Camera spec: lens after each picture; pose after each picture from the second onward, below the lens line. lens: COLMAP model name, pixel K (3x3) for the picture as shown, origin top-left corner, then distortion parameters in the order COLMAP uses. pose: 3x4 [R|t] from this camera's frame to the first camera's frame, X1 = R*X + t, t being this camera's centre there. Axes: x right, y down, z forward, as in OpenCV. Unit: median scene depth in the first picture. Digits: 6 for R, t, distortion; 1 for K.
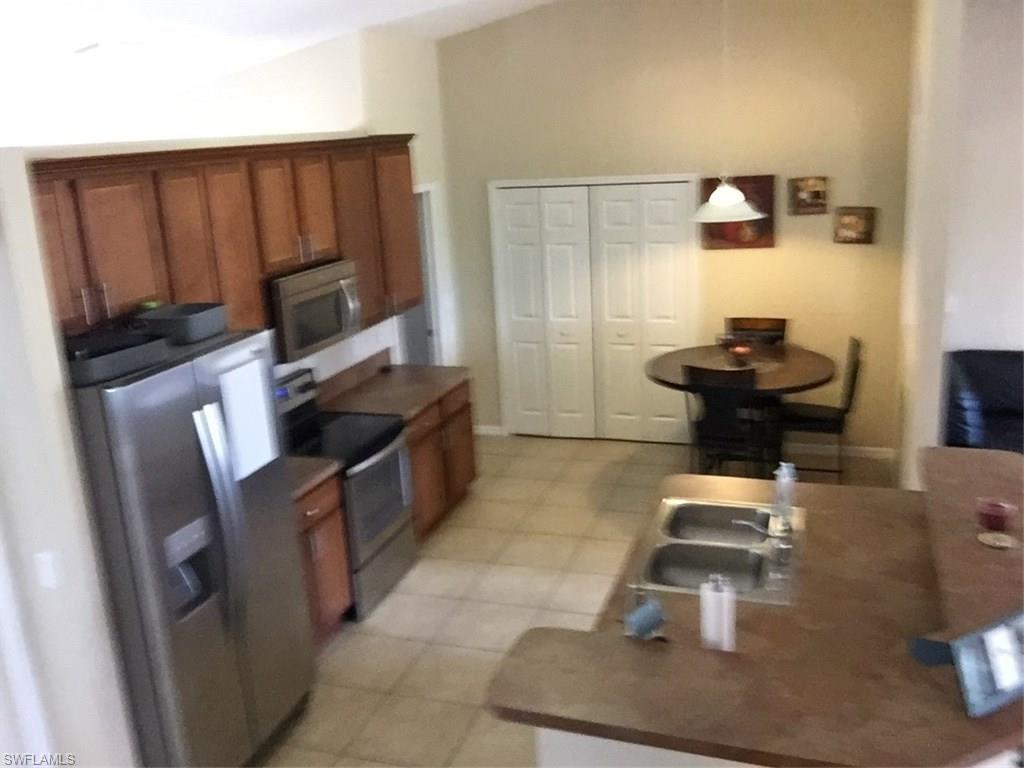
lens RADIAL K [[956.9, 0, 504.0], [0, 956.9, 381.8], [0, 0, 1]] dist [0.072058, -0.172572]
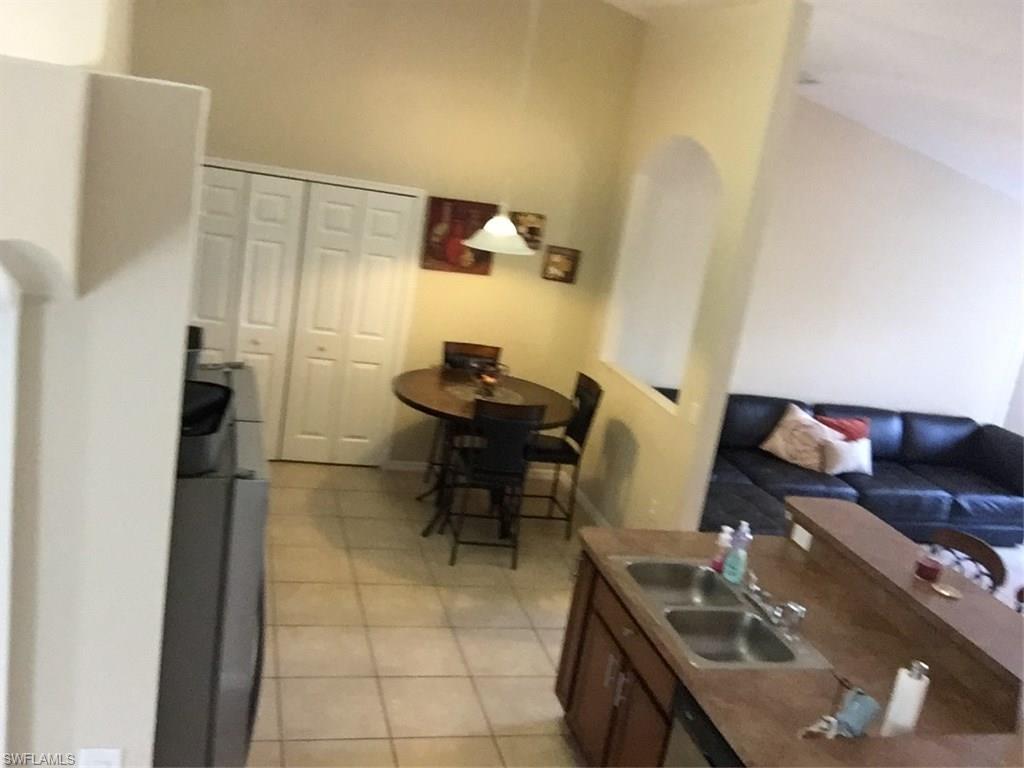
lens RADIAL K [[956.9, 0, 504.0], [0, 956.9, 381.8], [0, 0, 1]] dist [0.072058, -0.172572]
pose [[0.811568, 0.042130, 0.582737, -0.325153], [-0.053127, 0.998586, 0.001794, -0.034114], [-0.581837, -0.032415, 0.812659, 0.185623]]
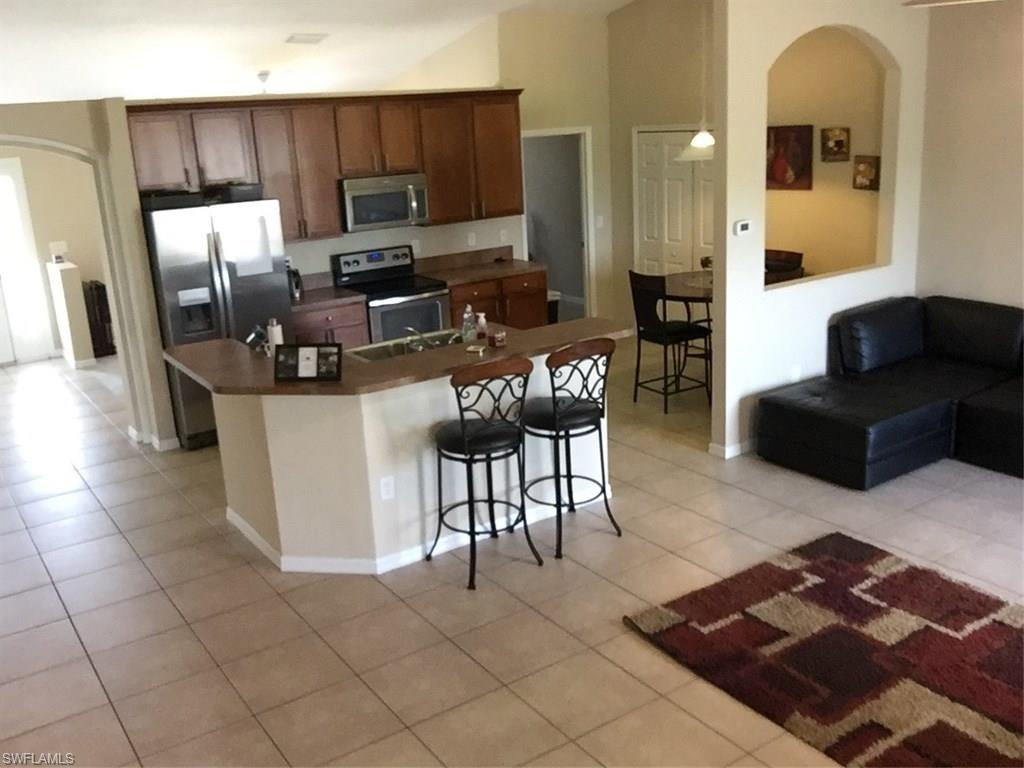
lens RADIAL K [[956.9, 0, 504.0], [0, 956.9, 381.8], [0, 0, 1]] dist [0.072058, -0.172572]
pose [[0.799178, 0.174365, -0.575248, 0.765174], [-0.147297, 0.984633, 0.093818, 0.031939], [0.582767, 0.009755, 0.812581, -0.139718]]
